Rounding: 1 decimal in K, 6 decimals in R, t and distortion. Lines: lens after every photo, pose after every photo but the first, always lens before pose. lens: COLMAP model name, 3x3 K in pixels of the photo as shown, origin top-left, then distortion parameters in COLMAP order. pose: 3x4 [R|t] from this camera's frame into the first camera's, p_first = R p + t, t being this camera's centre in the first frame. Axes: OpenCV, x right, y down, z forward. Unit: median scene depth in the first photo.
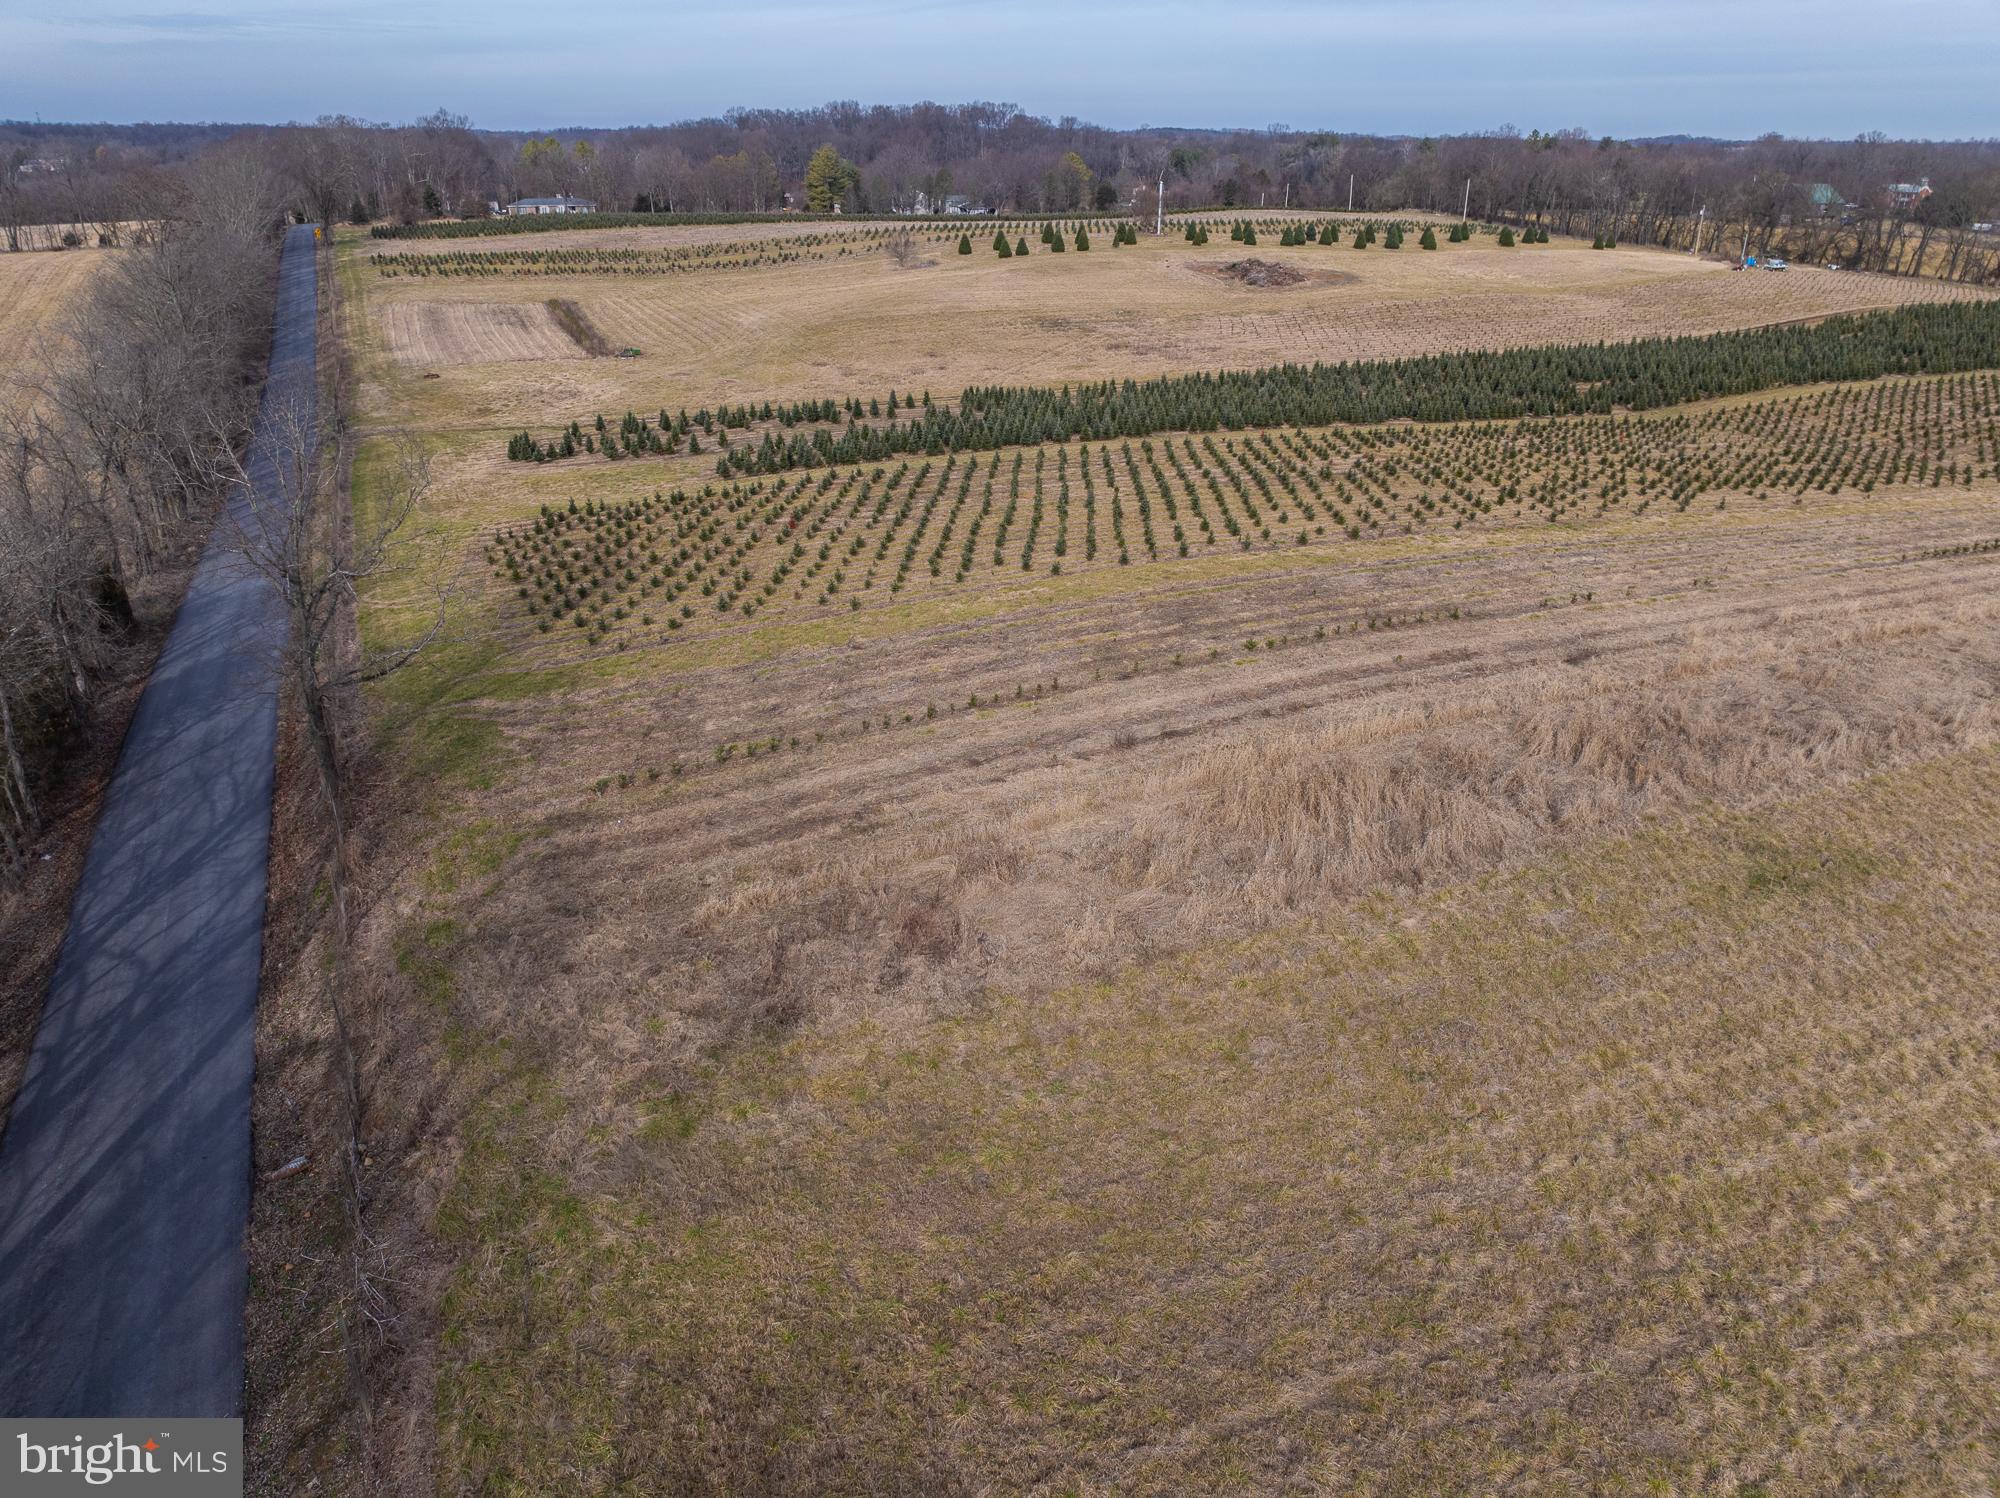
lens RADIAL K [[1419.8, 0, 998.3], [0, 1419.8, 752.1], [0, 0, 1]] dist [-0.057611, 0.033565]
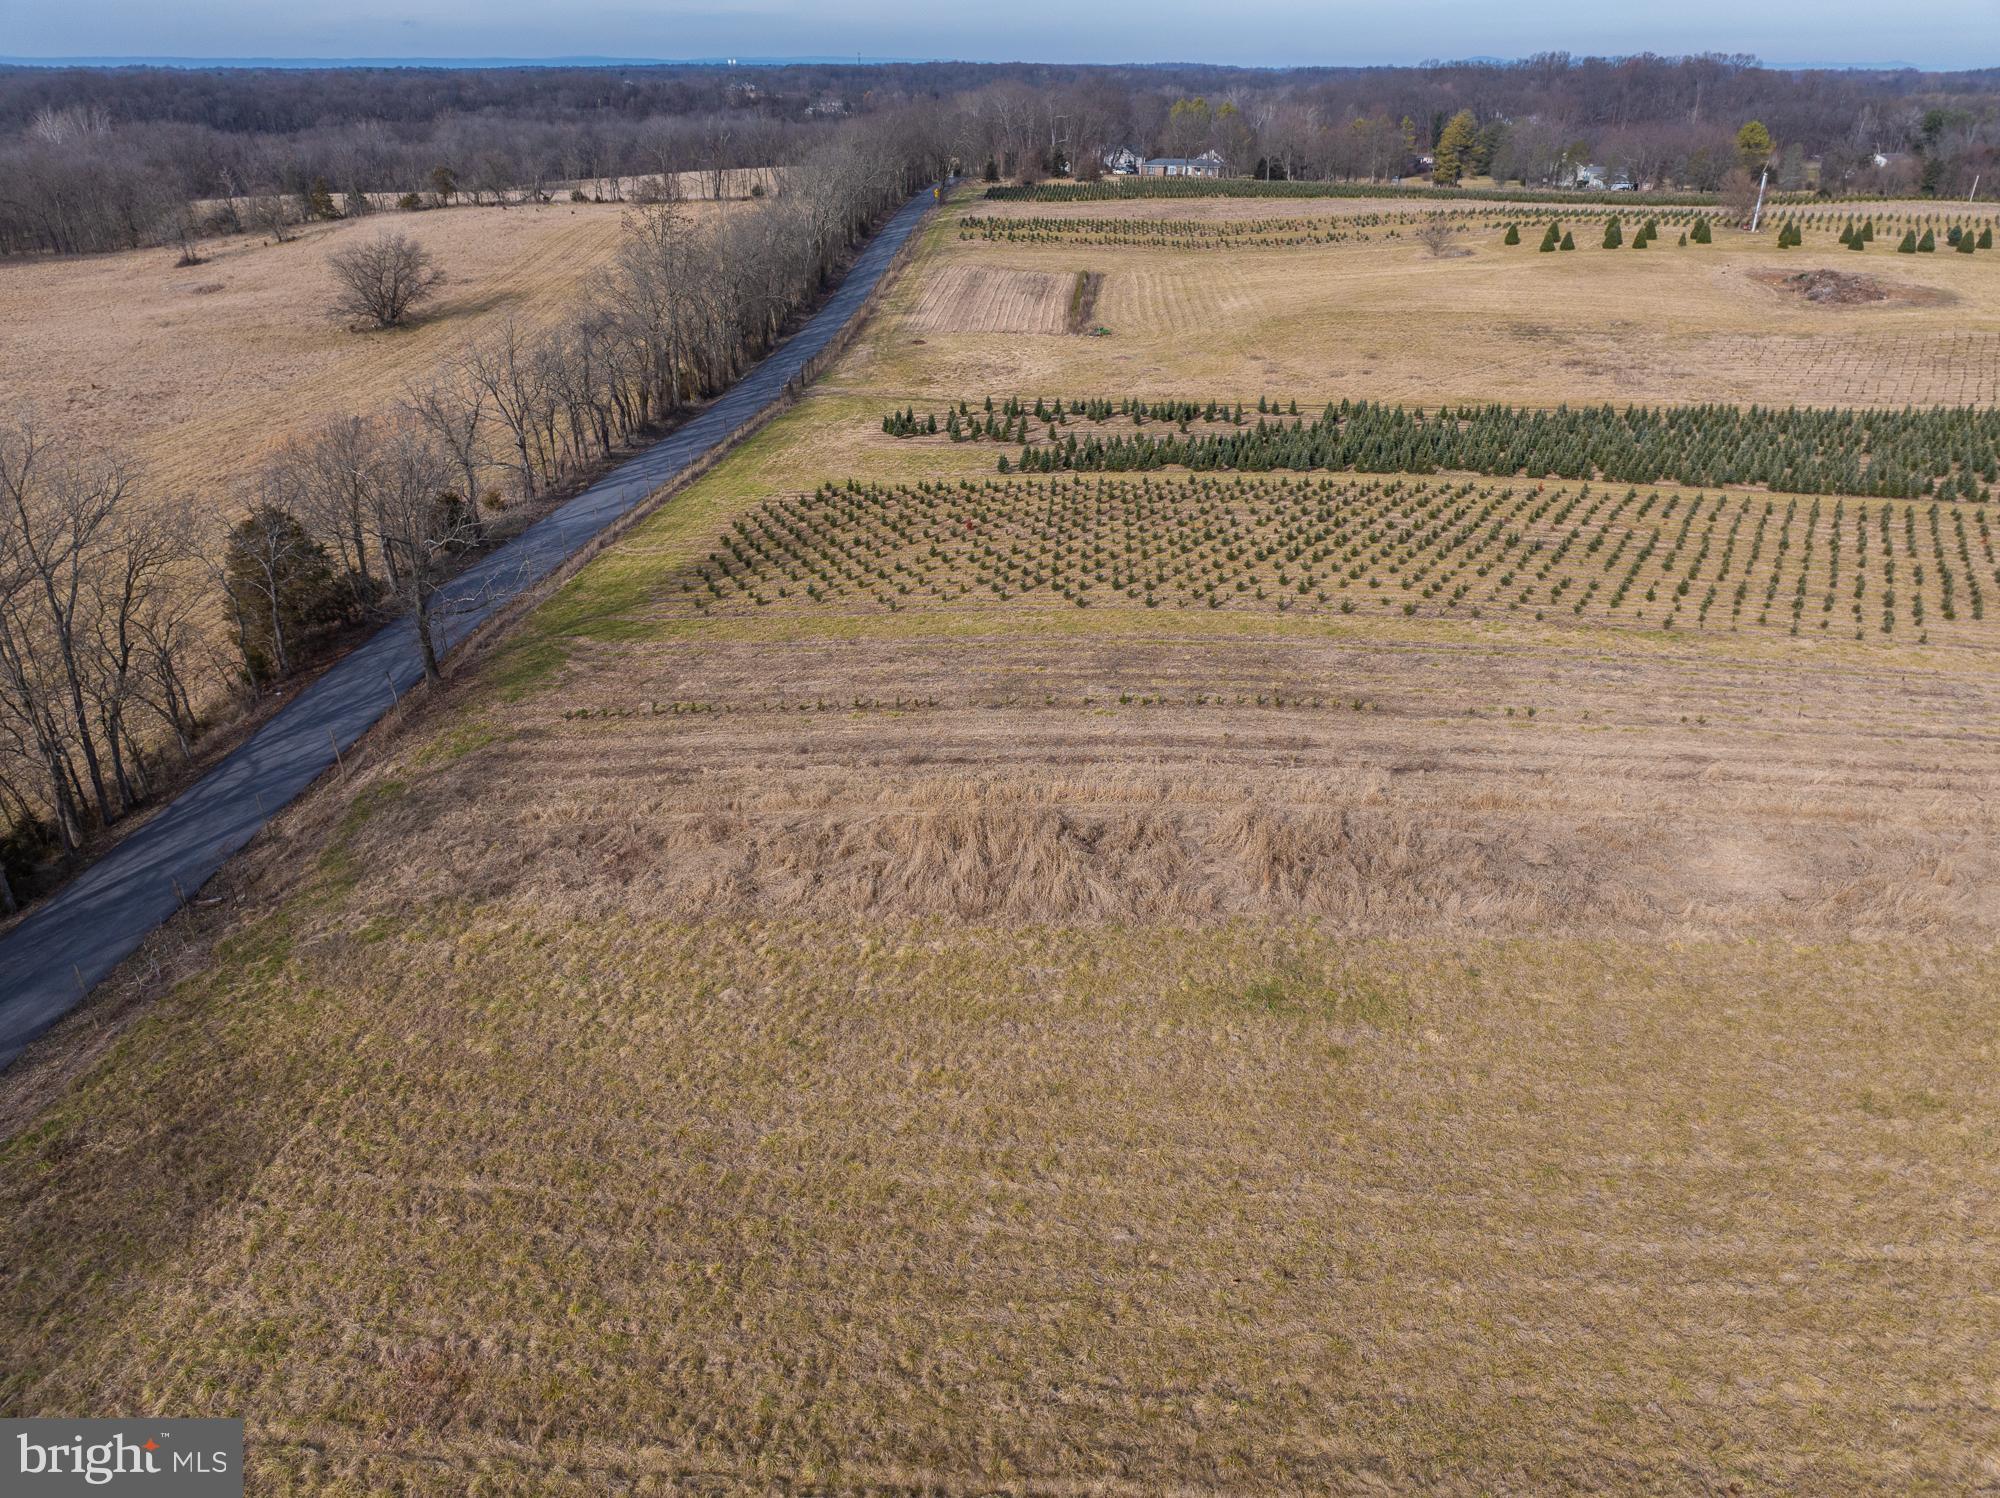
lens RADIAL K [[1419.8, 0, 998.3], [0, 1419.8, 752.1], [0, 0, 1]] dist [-0.057611, 0.033565]
pose [[0.884521, 0.196840, -0.422938, 0.305487], [-0.179942, 0.980421, 0.079973, -0.056420], [0.430399, 0.005366, 0.902623, -0.035616]]
